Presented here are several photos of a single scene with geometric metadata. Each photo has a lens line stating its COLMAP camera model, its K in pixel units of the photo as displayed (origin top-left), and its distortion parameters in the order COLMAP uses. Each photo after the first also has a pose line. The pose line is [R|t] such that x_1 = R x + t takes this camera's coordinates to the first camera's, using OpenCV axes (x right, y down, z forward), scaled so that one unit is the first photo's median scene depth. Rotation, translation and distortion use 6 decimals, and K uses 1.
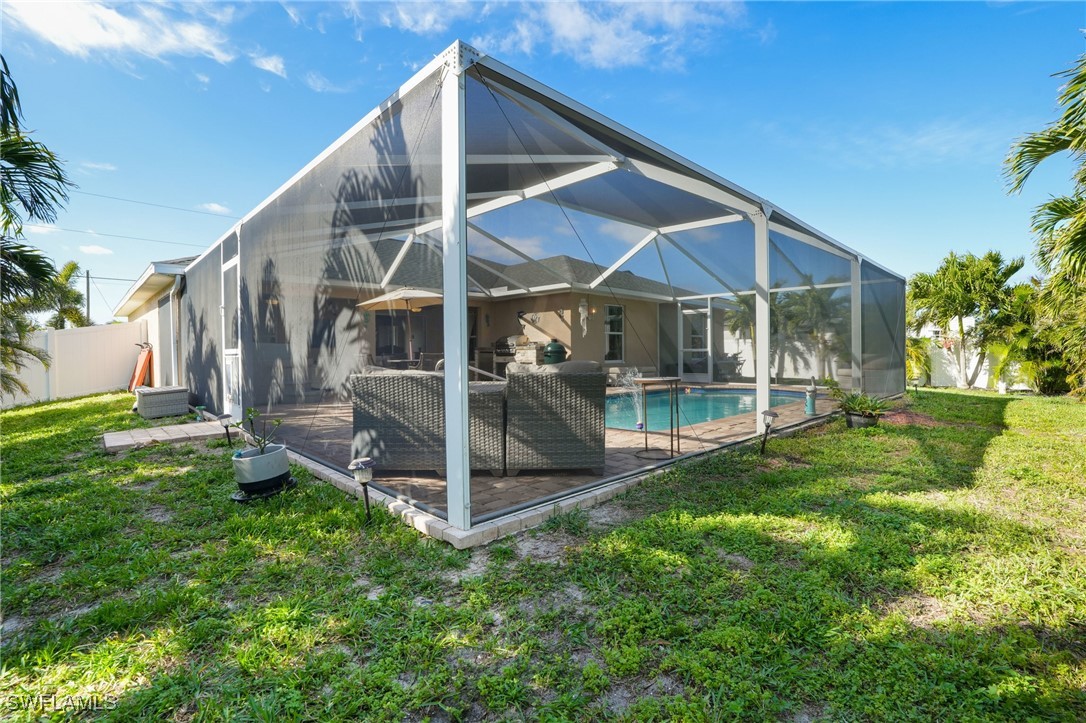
lens RADIAL K [[503.2, 0, 545.8], [0, 503.2, 359.8], [0, 0, 1]] dist [-0.072163, 0.027124]
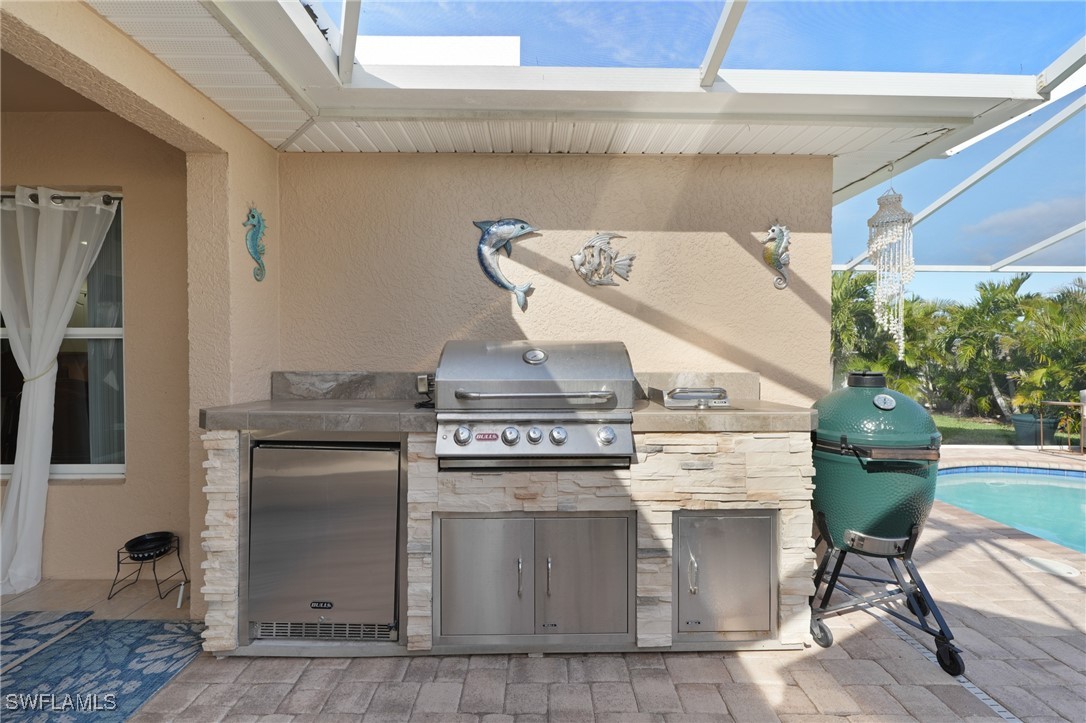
lens RADIAL K [[503.2, 0, 545.8], [0, 503.2, 359.8], [0, 0, 1]] dist [-0.072163, 0.027124]
pose [[0.678664, -0.002903, 0.734443, -0.189925], [0.002252, 0.999996, 0.001872, -0.042194], [-0.734446, 0.000383, 0.678667, 0.889387]]
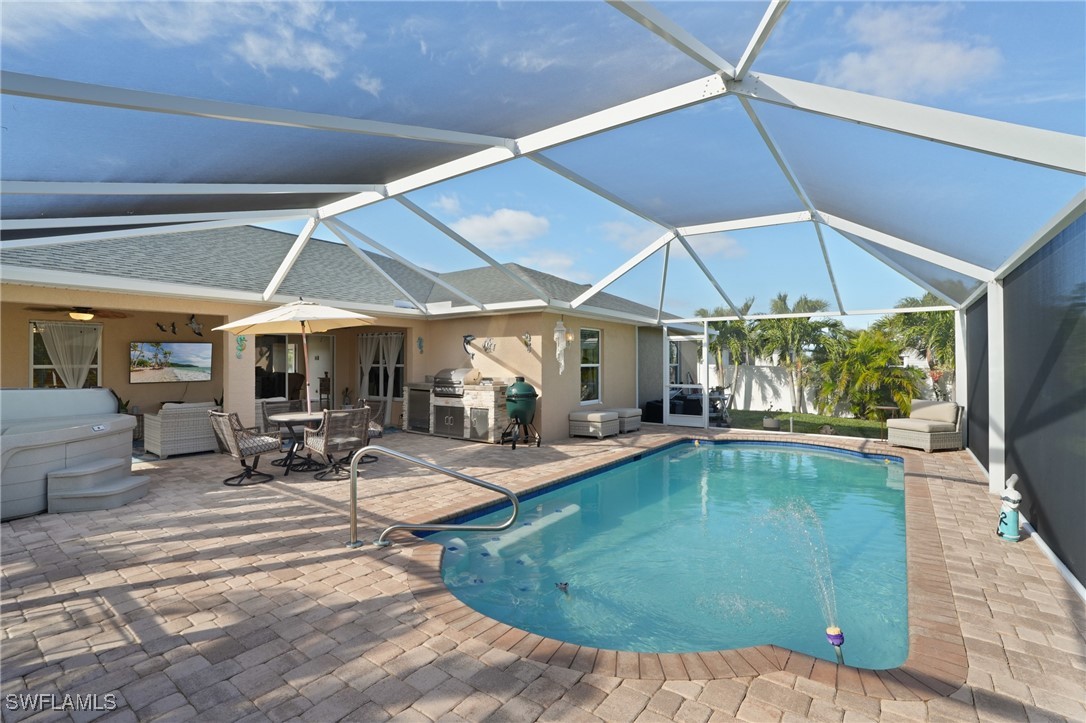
lens RADIAL K [[503.2, 0, 545.8], [0, 503.2, 359.8], [0, 0, 1]] dist [-0.072163, 0.027124]
pose [[0.986252, 0.009482, 0.164975, -0.061110], [-0.006148, 0.999767, -0.020709, -0.047105], [-0.165133, 0.019410, 0.986080, 0.264980]]
